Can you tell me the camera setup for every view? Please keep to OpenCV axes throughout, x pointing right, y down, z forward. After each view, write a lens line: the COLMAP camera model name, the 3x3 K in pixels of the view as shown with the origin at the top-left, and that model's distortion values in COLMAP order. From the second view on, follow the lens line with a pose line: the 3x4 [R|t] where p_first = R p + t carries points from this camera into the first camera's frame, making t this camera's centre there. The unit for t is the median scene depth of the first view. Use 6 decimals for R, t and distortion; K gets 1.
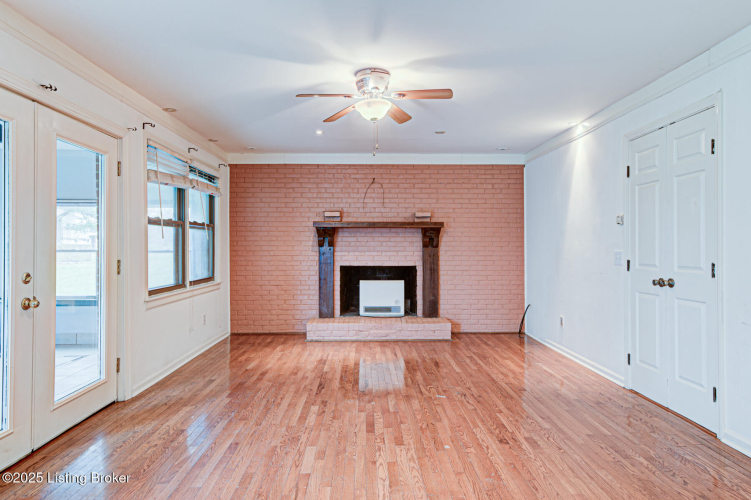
lens RADIAL K [[464.9, 0, 375.5], [0, 464.9, 250.0], [0, 0, 1]] dist [0.025778, -0.000235]
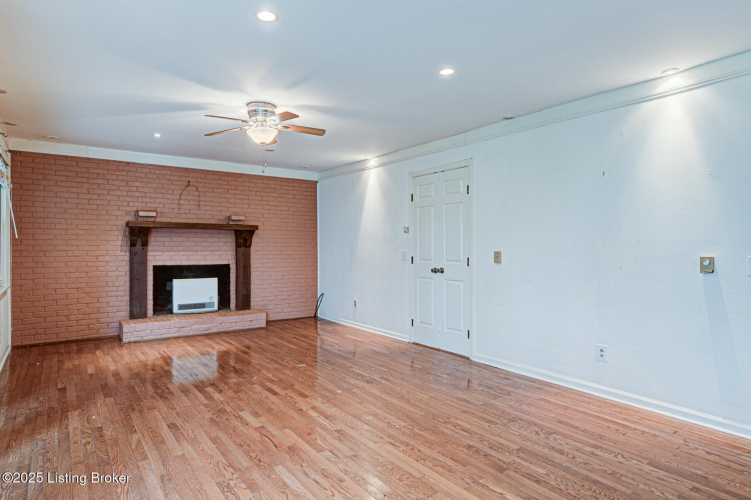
lens RADIAL K [[446.6, 0, 375.5], [0, 446.6, 250.0], [0, 0, 1]] dist [0.028217, 0.000339]
pose [[0.828299, -0.001196, 0.560286, -0.225078], [-0.000394, 0.999996, 0.002718, -0.002335], [-0.560287, -0.002473, 0.828295, -0.074490]]
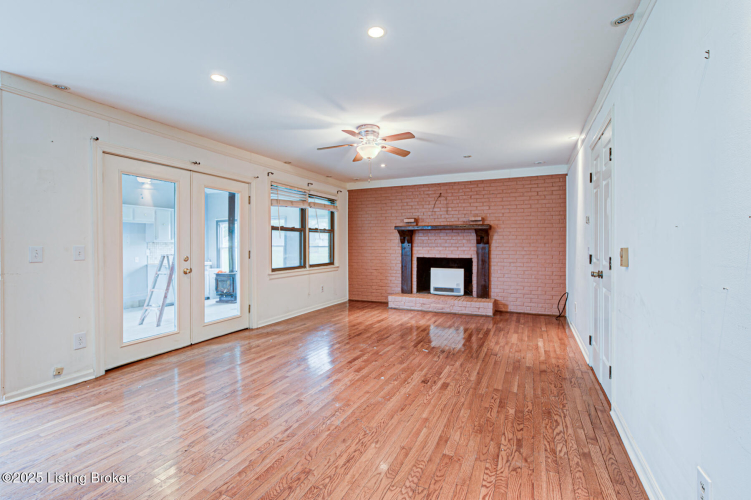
lens RADIAL K [[347.3, 0, 375.5], [0, 347.3, 250.0], [0, 0, 1]] dist [0.003287, 0.000466]
pose [[0.901109, 0.007126, -0.433534, 0.270847], [-0.002712, 0.999938, 0.010801, 0.001571], [0.433584, -0.008557, 0.901072, 0.000450]]
